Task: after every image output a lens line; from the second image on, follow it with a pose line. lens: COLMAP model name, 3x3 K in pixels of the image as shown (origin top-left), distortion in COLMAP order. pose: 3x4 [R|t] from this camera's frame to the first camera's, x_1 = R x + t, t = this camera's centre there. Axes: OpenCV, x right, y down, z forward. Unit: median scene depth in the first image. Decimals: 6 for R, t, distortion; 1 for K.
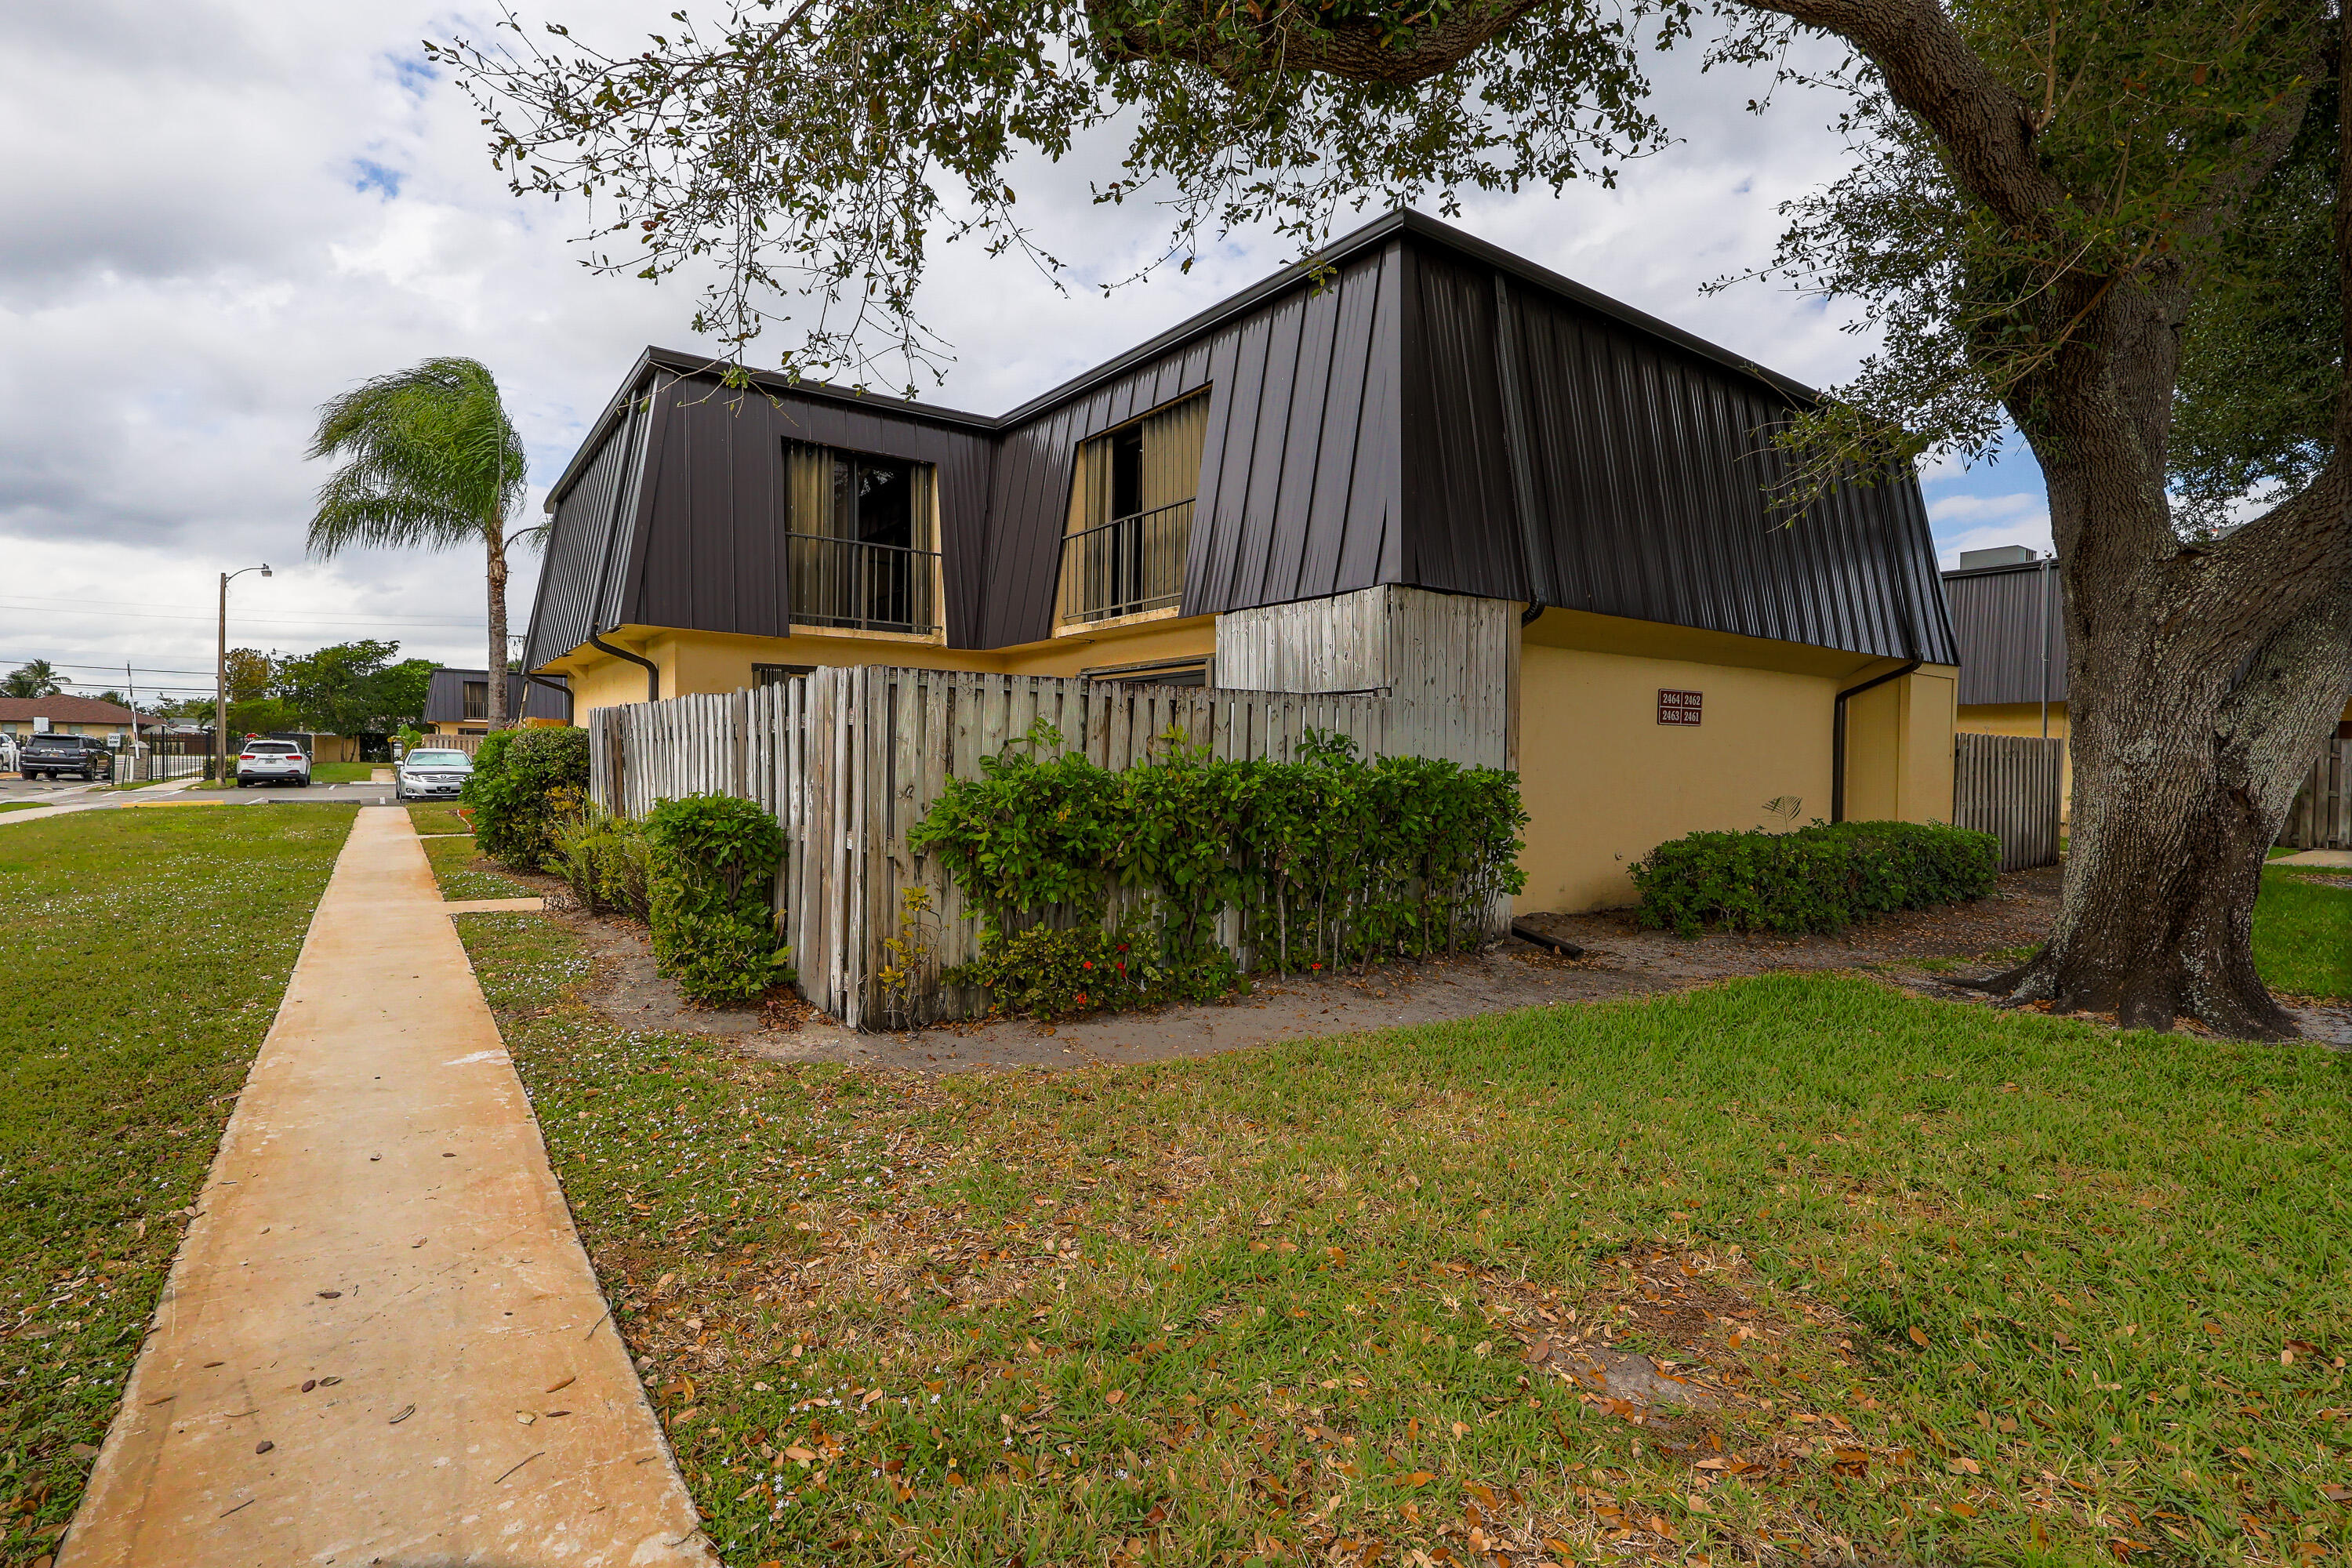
lens RADIAL K [[1077.3, 0, 1172.6], [0, 1077.3, 754.2], [0, 0, 1]] dist [-0.000386, -0.000009]
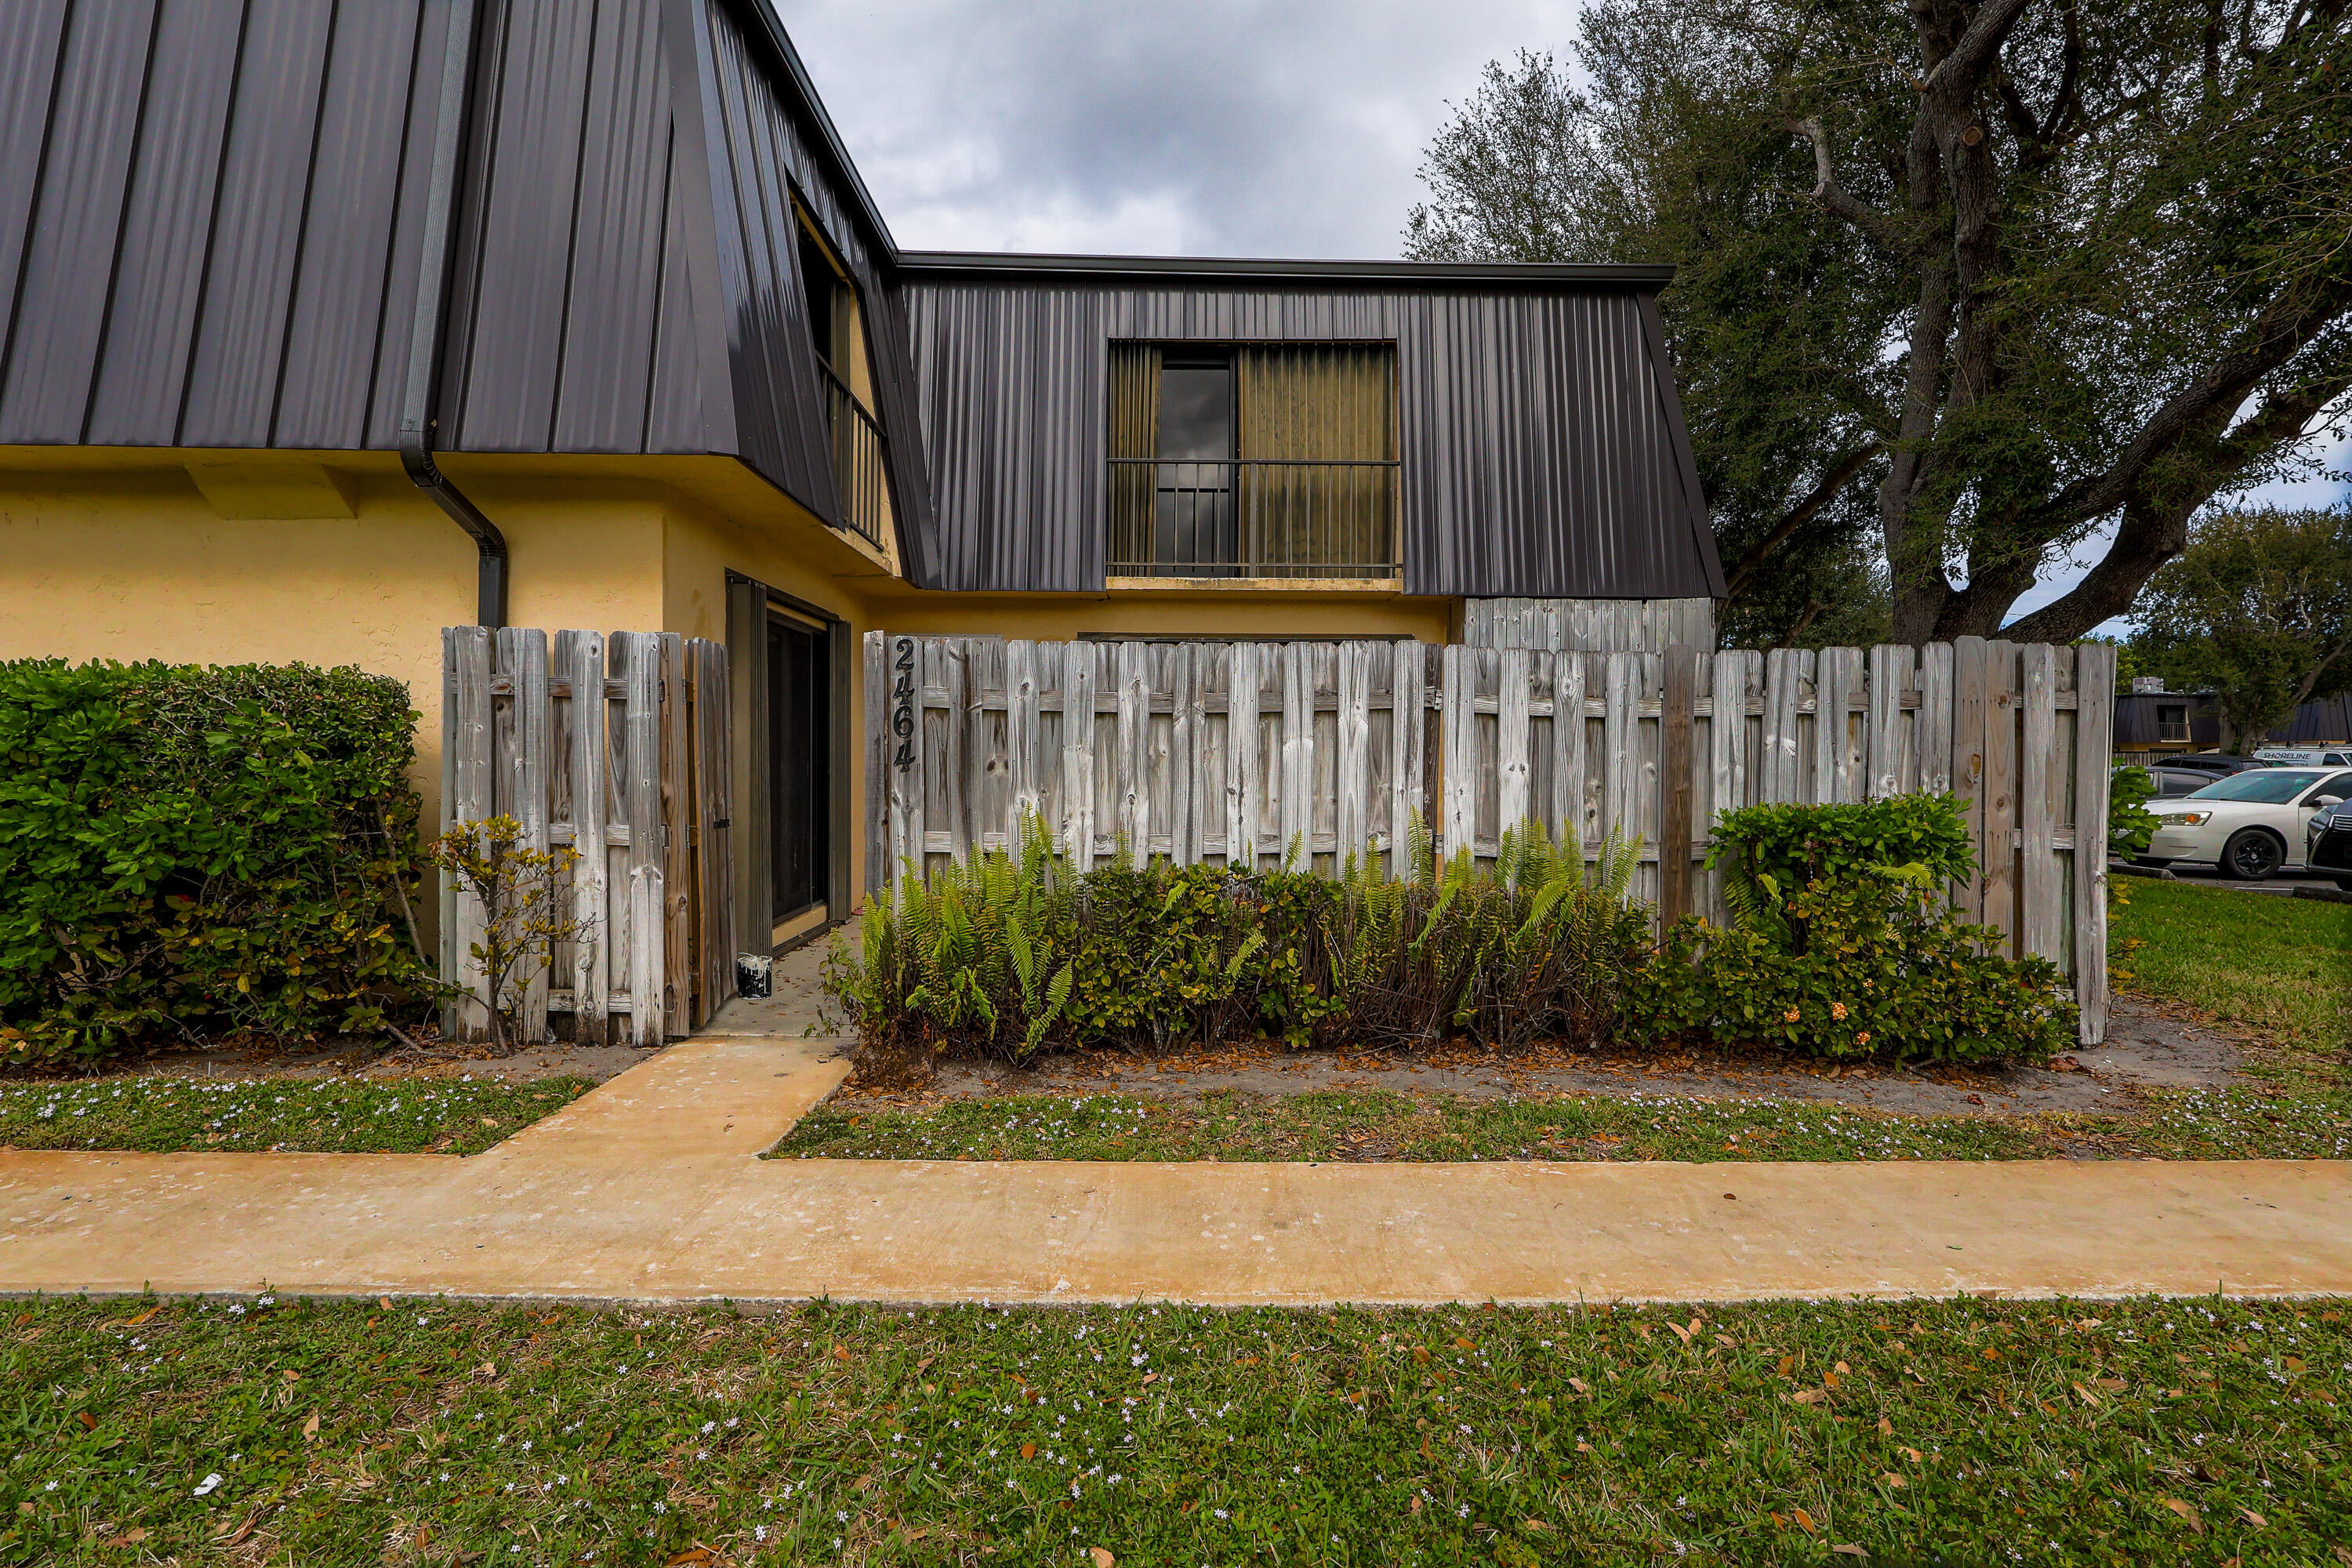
lens RADIAL K [[1077.3, 0, 1172.6], [0, 1077.3, 754.2], [0, 0, 1]] dist [-0.000386, -0.000009]
pose [[0.573499, -0.008777, 0.819159, -0.759709], [0.000290, 0.999945, 0.010511, -0.002368], [-0.819206, -0.005790, 0.573470, 0.575415]]
